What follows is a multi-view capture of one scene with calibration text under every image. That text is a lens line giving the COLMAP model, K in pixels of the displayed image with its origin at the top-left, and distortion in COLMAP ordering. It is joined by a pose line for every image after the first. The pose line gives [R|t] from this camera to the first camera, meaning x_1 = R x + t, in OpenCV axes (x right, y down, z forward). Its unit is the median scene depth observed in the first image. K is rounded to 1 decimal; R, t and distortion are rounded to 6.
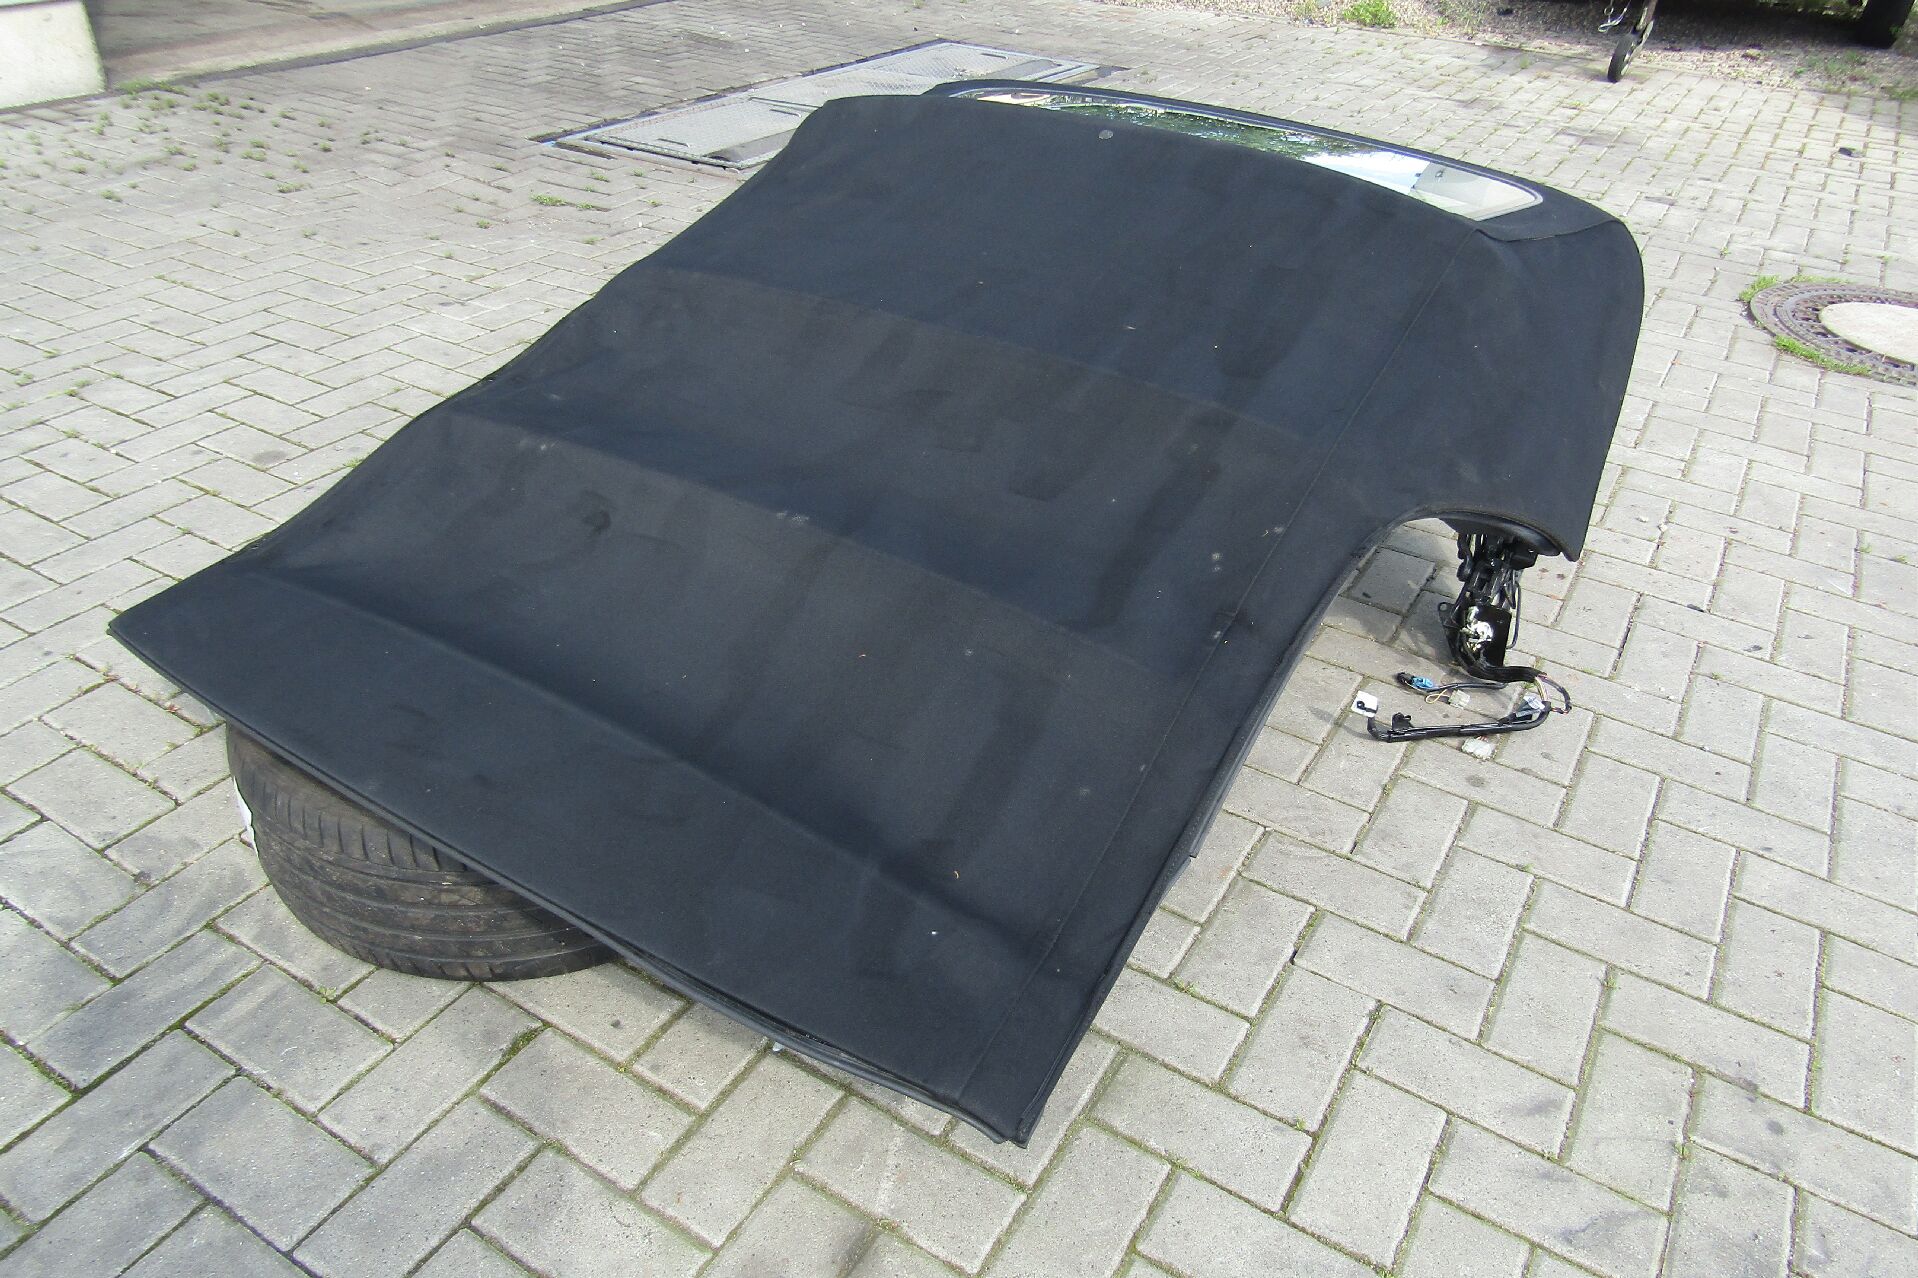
lens RADIAL K [[1372.0, 0, 957.3], [0, 1372.0, 632.4], [0, 0, 1]] dist [-0.009784, -0.002132]
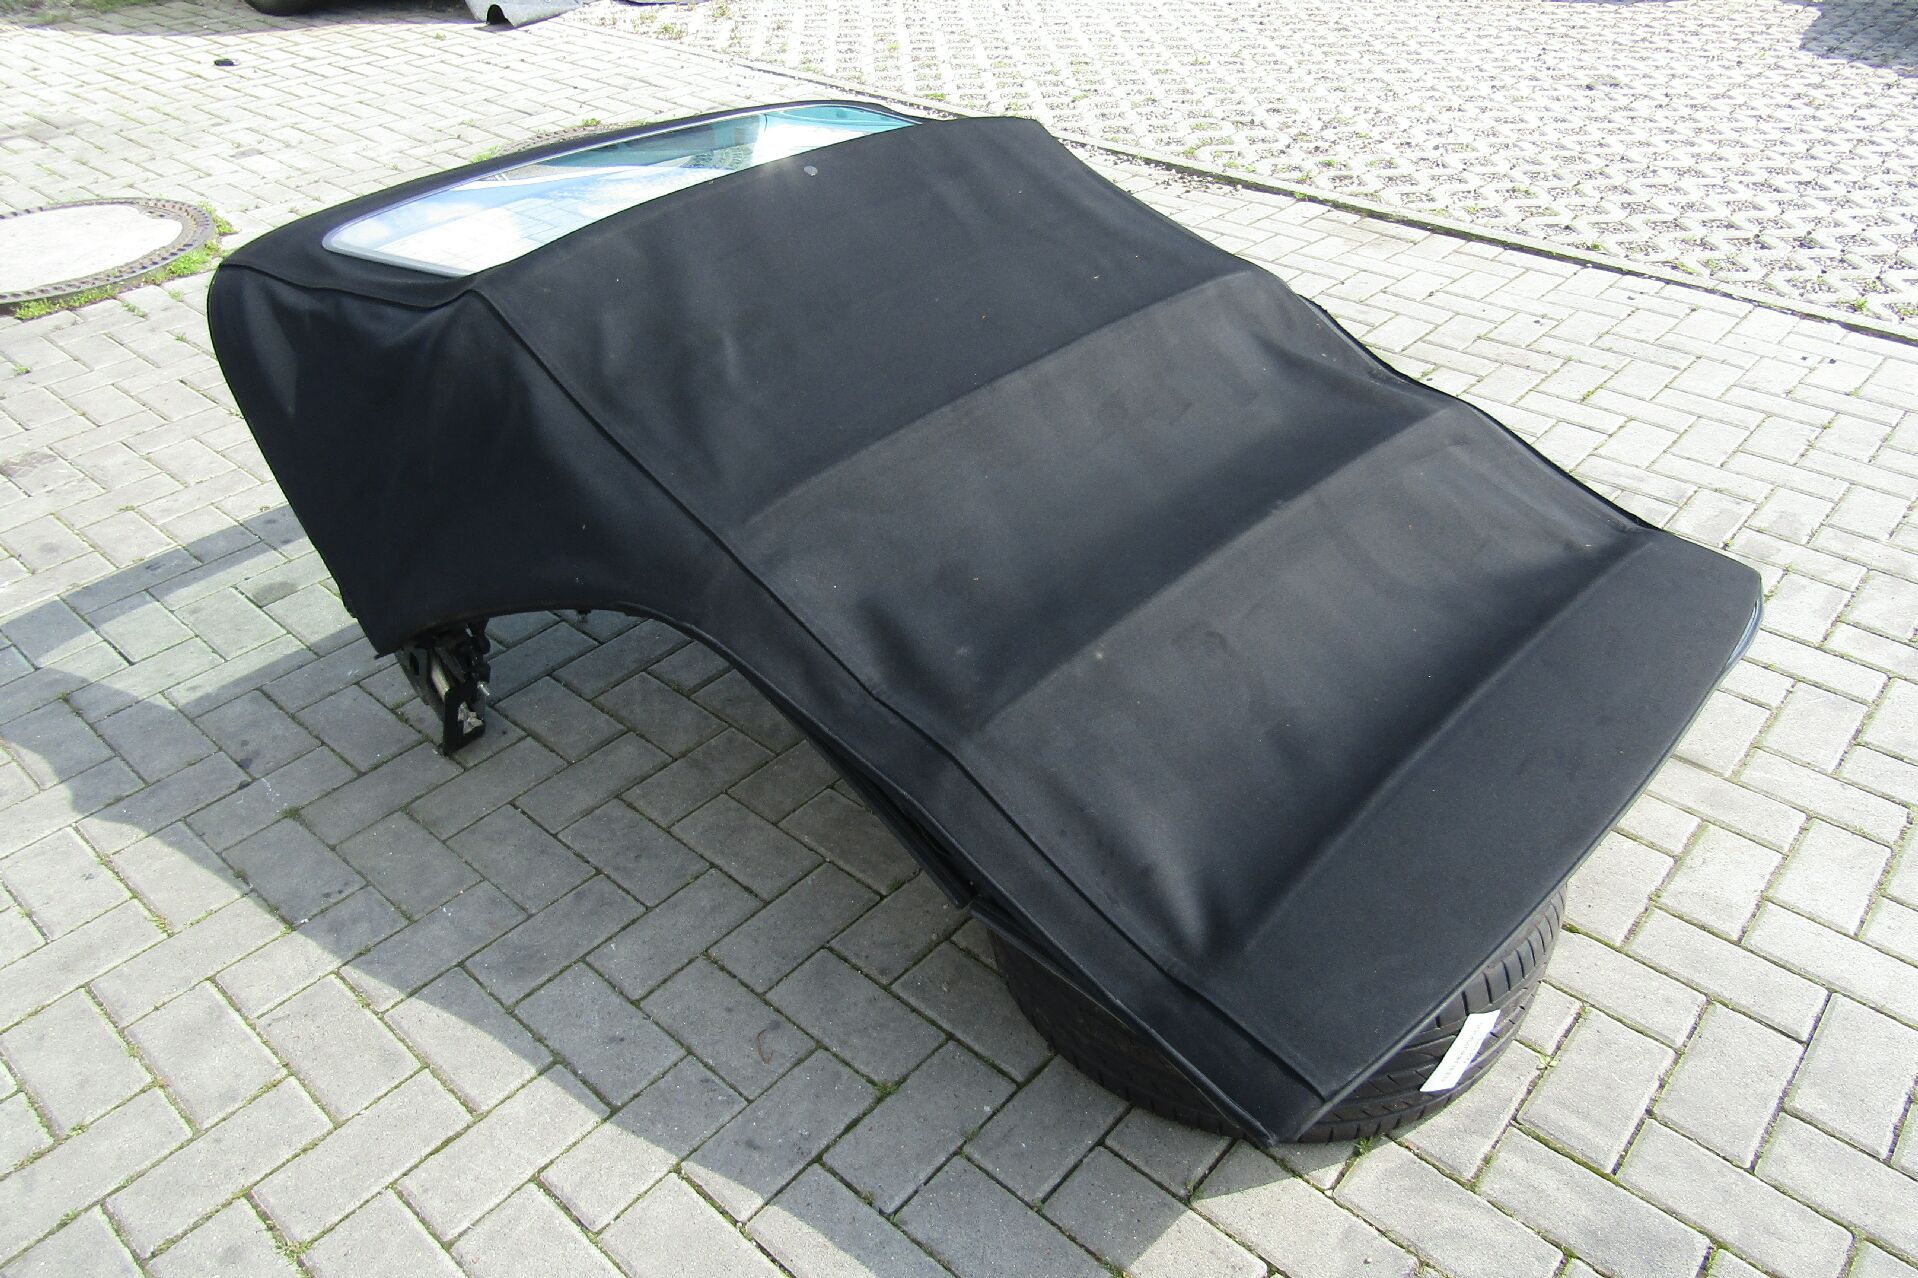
lens RADIAL K [[1372.0, 0, 949.9], [0, 1372.0, 642.4], [0, 0, 1]] dist [-0.009784, -0.002132]
pose [[0.180744, -0.608579, 0.772634, -1.109494], [0.547370, 0.714914, 0.435068, -0.644015], [-0.817140, 0.344281, 0.462334, 0.743793]]
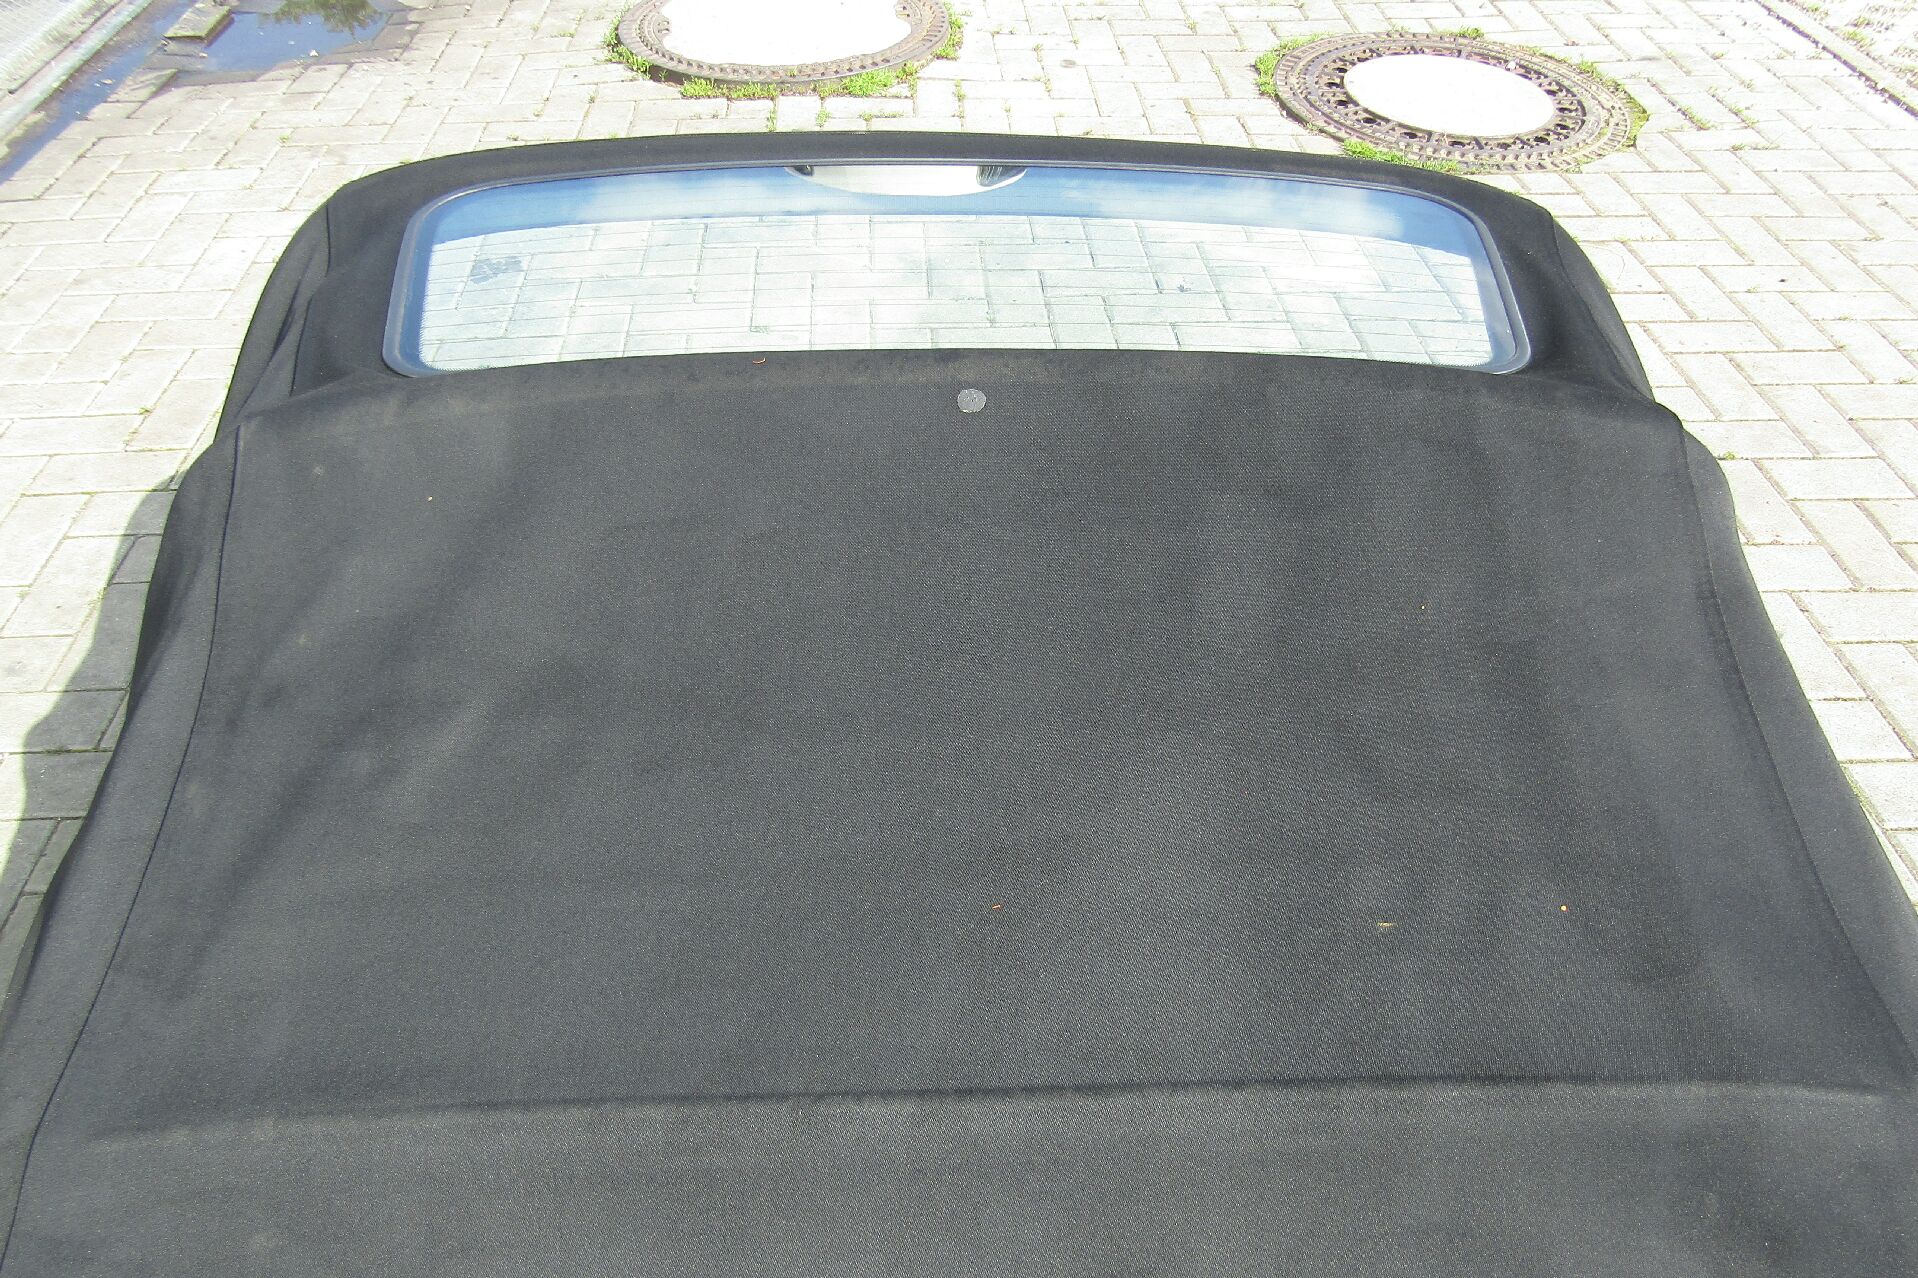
lens RADIAL K [[1372.0, 0, 963.4], [0, 1372.0, 646.2], [0, 0, 1]] dist [-0.009784, -0.002132]
pose [[0.822393, -0.411647, 0.392704, -0.155107], [0.326603, 0.906792, 0.266570, -0.539116], [-0.465834, -0.090967, 0.880184, 0.735203]]
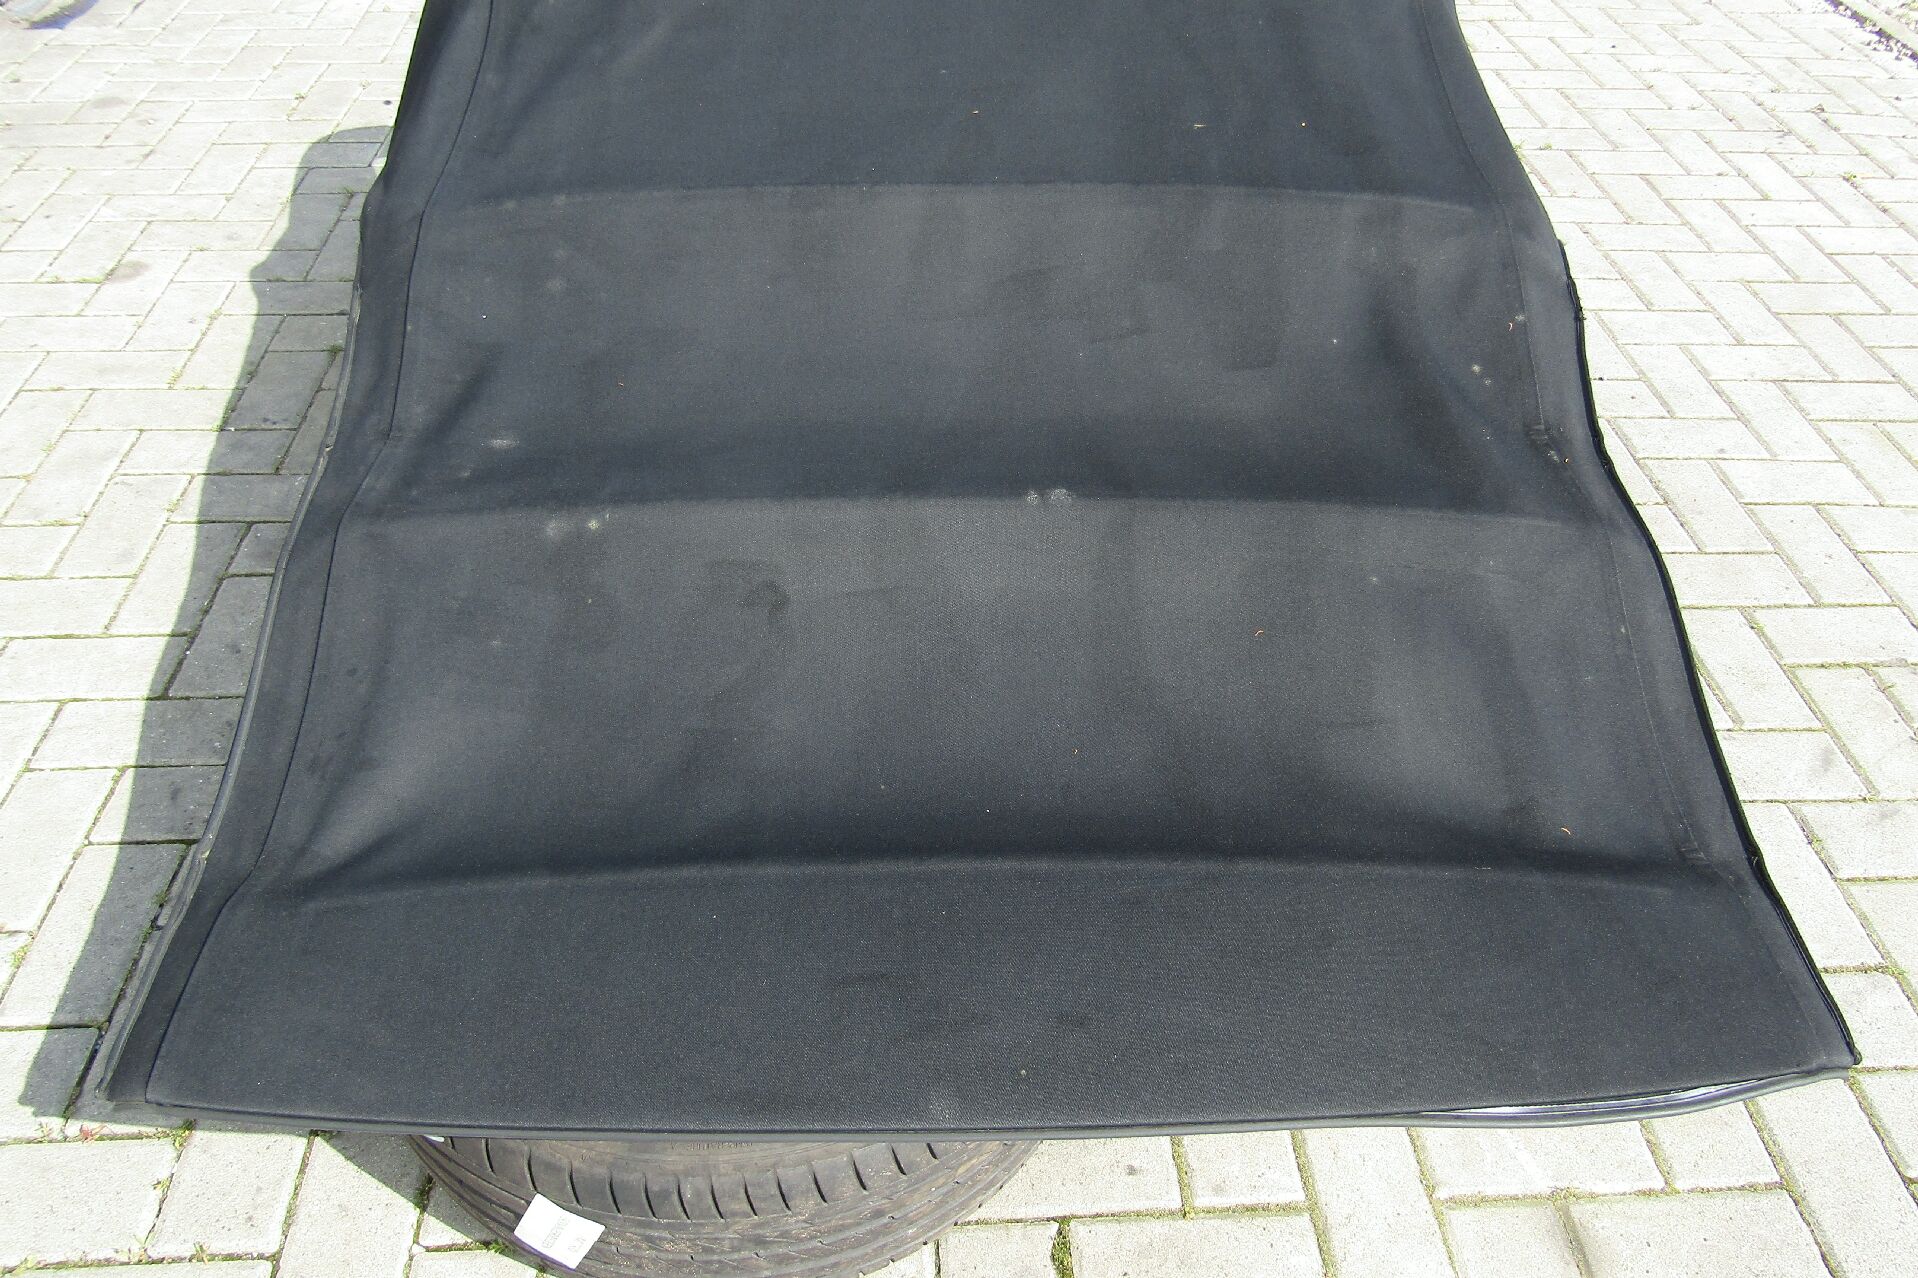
lens RADIAL K [[1372.0, 0, 963.1], [0, 1372.0, 641.1], [0, 0, 1]] dist [-0.009784, -0.002132]
pose [[0.820337, -0.405897, 0.402858, -0.498153], [0.311714, 0.907962, 0.280071, -0.239691], [-0.479460, -0.104176, 0.871358, 0.354727]]
